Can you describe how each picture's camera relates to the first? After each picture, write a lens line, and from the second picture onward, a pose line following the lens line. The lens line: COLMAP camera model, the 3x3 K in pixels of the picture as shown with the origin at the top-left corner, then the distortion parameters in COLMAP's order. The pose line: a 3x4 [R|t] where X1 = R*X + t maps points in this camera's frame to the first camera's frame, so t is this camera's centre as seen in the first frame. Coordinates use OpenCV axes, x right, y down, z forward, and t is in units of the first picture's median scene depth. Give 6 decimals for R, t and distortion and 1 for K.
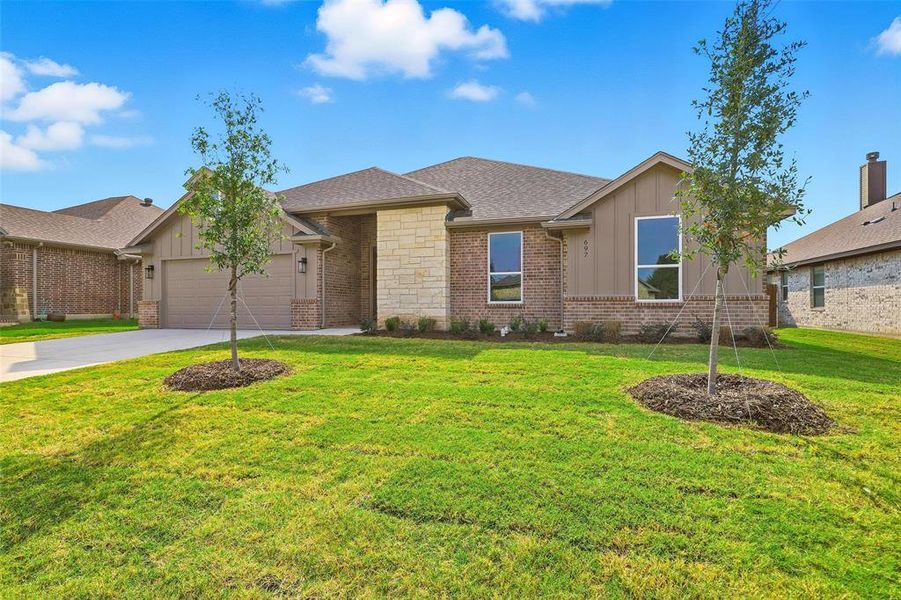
lens RADIAL K [[411.5, 0, 449.3], [0, 411.5, 302.8], [0, 0, 1]] dist [0.000671, -0.001092]
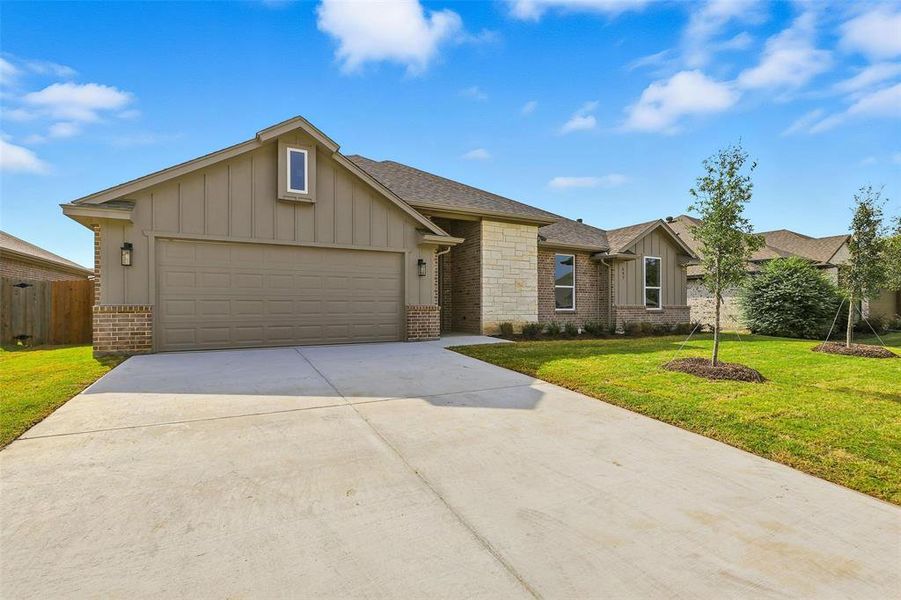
lens RADIAL K [[411.5, 0, 448.7], [0, 411.5, 304.0], [0, 0, 1]] dist [0.000671, -0.001092]
pose [[0.701084, 0.011791, 0.712981, -1.011945], [-0.002662, 0.999900, -0.013919, 0.000198], [-0.713074, 0.007861, 0.701045, 0.359250]]
